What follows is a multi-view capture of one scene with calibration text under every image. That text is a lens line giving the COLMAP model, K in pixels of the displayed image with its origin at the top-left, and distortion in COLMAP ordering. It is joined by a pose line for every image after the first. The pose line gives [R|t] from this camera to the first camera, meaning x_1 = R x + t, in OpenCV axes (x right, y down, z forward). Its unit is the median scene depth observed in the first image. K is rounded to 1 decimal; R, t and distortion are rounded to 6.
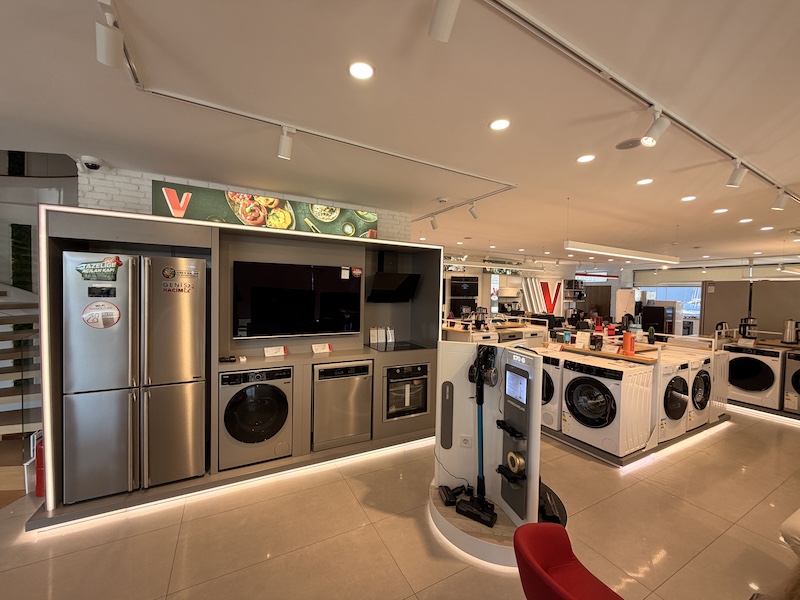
lens RADIAL K [[319.2, 0, 396.6], [0, 319.2, 302.4], [0, 0, 1]] dist [-0.000283, -0.000502]
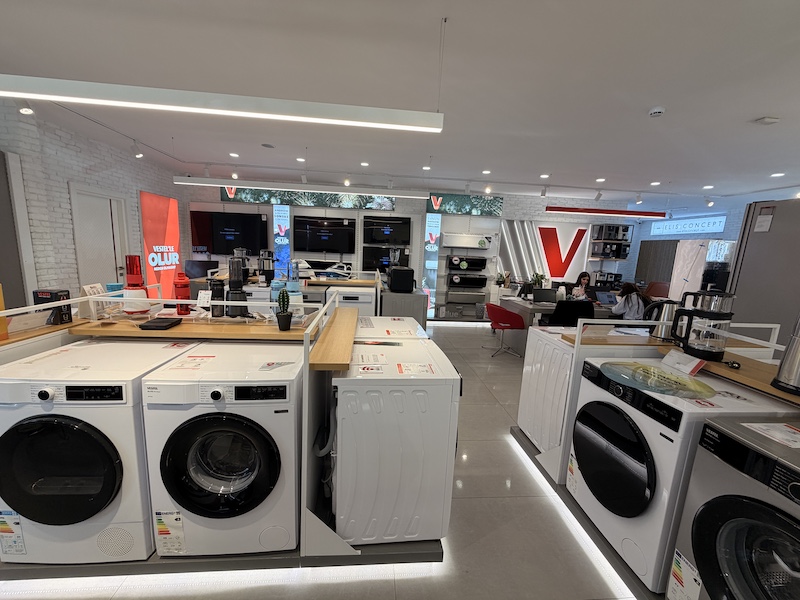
lens RADIAL K [[319.2, 0, 397.3], [0, 319.2, 300.7], [0, 0, 1]] dist [-0.000283, -0.000502]
pose [[0.909981, 0.090149, -0.404733, 1.423009], [-0.042194, 0.991145, 0.125898, 0.043121], [0.412499, -0.097488, 0.905727, 0.862250]]
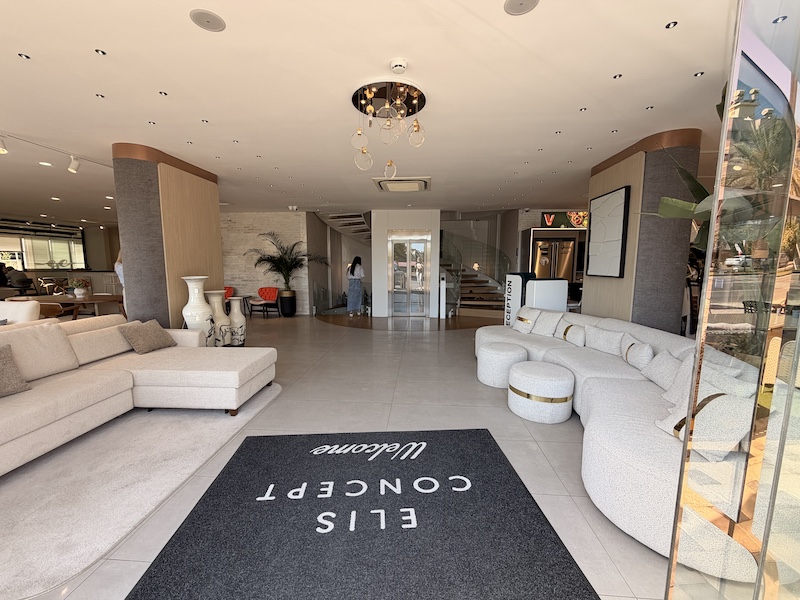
lens RADIAL K [[319.2, 0, 402.3], [0, 319.2, 301.1], [0, 0, 1]] dist [-0.000283, -0.000502]
pose [[0.846071, 0.047649, -0.530937, -0.252030], [-0.002436, 0.996332, 0.085534, 0.104747], [0.533065, -0.071075, 0.843084, -1.563576]]
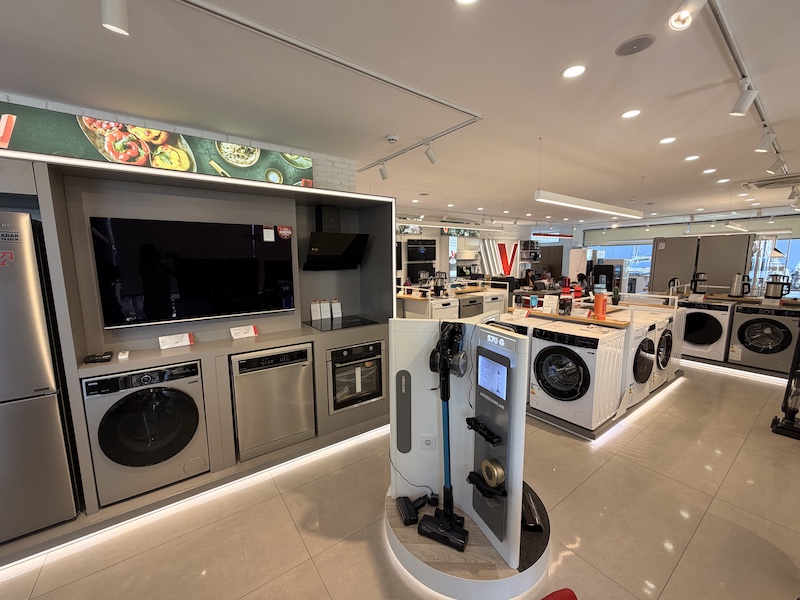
lens RADIAL K [[319.2, 0, 395.3], [0, 319.2, 301.5], [0, 0, 1]] dist [-0.000283, -0.000502]
pose [[0.991463, -0.046116, 0.121958, 0.037558], [0.033421, 0.993998, 0.104169, 0.000806], [-0.126029, -0.099204, 0.987054, 0.177372]]
